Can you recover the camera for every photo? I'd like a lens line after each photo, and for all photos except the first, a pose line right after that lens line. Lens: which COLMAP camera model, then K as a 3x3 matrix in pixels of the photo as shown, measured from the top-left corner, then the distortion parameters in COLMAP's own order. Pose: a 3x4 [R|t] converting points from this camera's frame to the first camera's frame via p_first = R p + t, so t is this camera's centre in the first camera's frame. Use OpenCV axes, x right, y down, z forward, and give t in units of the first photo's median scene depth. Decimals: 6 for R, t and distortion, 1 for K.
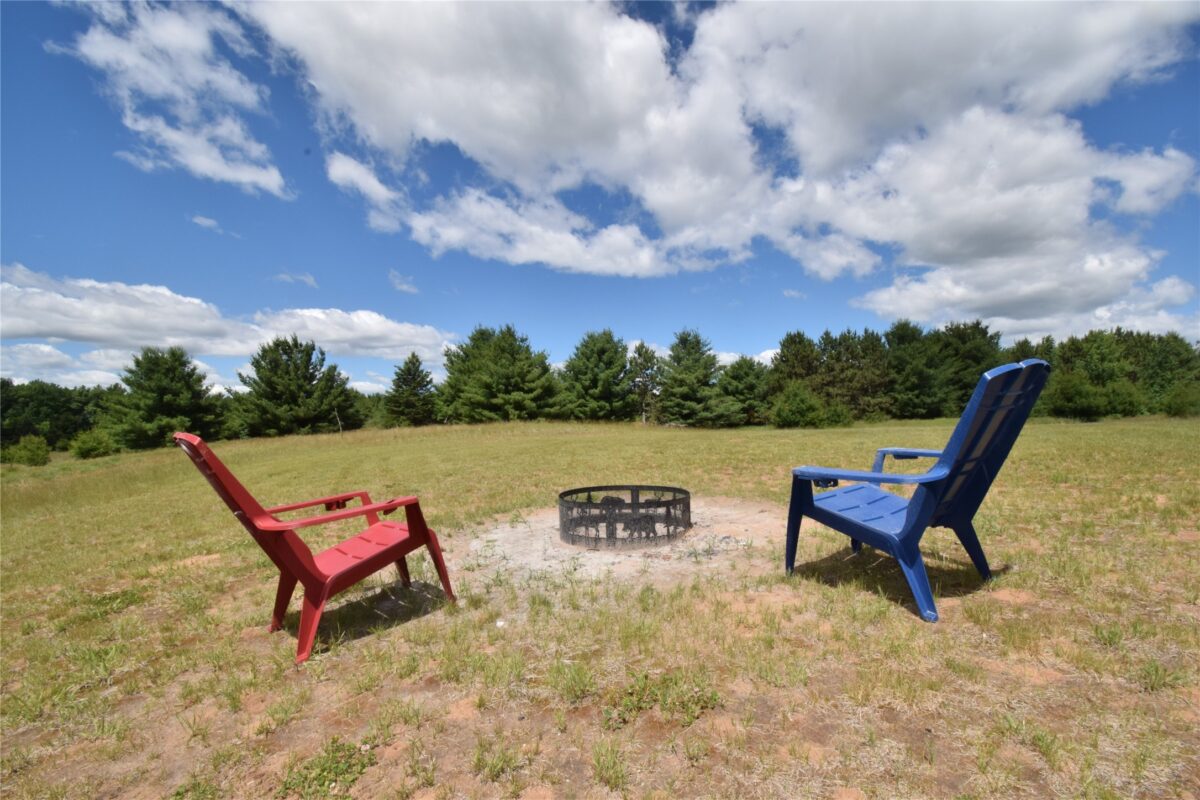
lens RADIAL K [[530.5, 0, 600.0], [0, 530.5, 400.0], [0, 0, 1]] dist [0.010590, -0.019447]
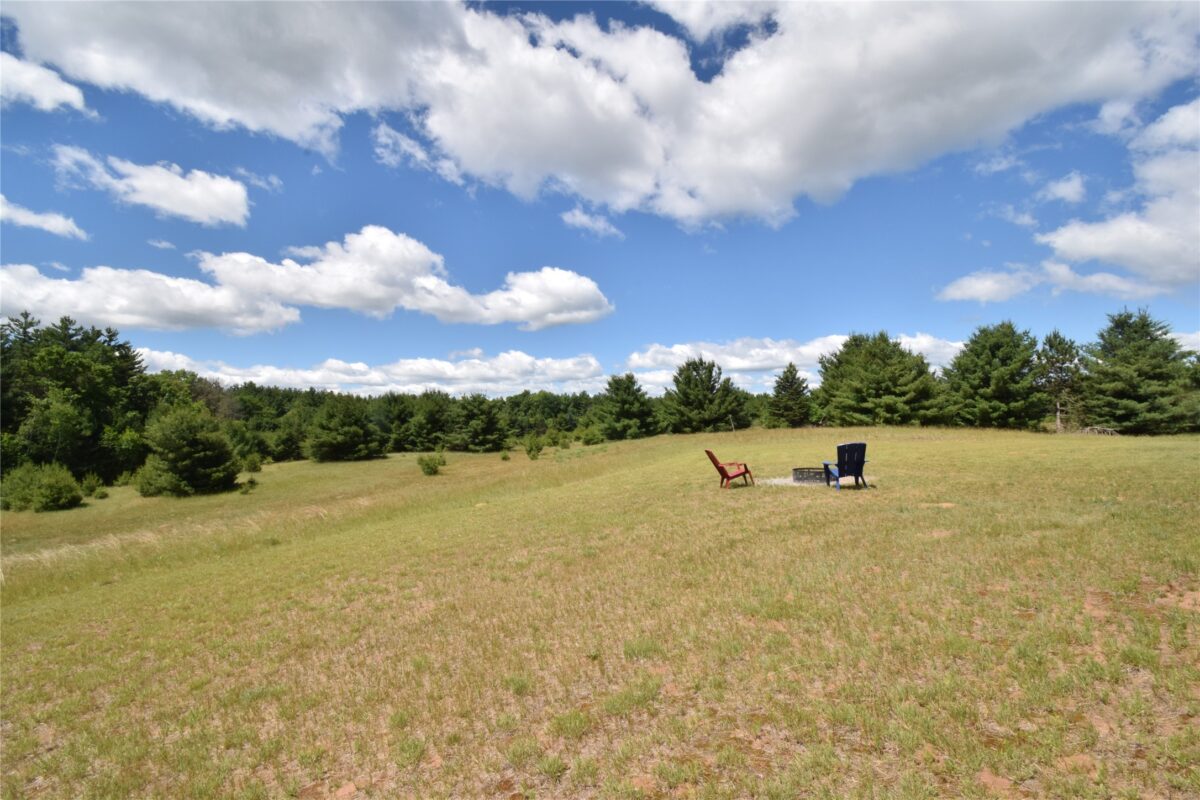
lens RADIAL K [[530.5, 0, 600.0], [0, 530.5, 400.0], [0, 0, 1]] dist [0.010590, -0.019447]
pose [[0.763413, -0.019379, -0.645620, 0.083793], [0.025585, 0.999673, 0.000246, -0.020436], [0.645404, -0.016706, 0.763659, -0.168242]]
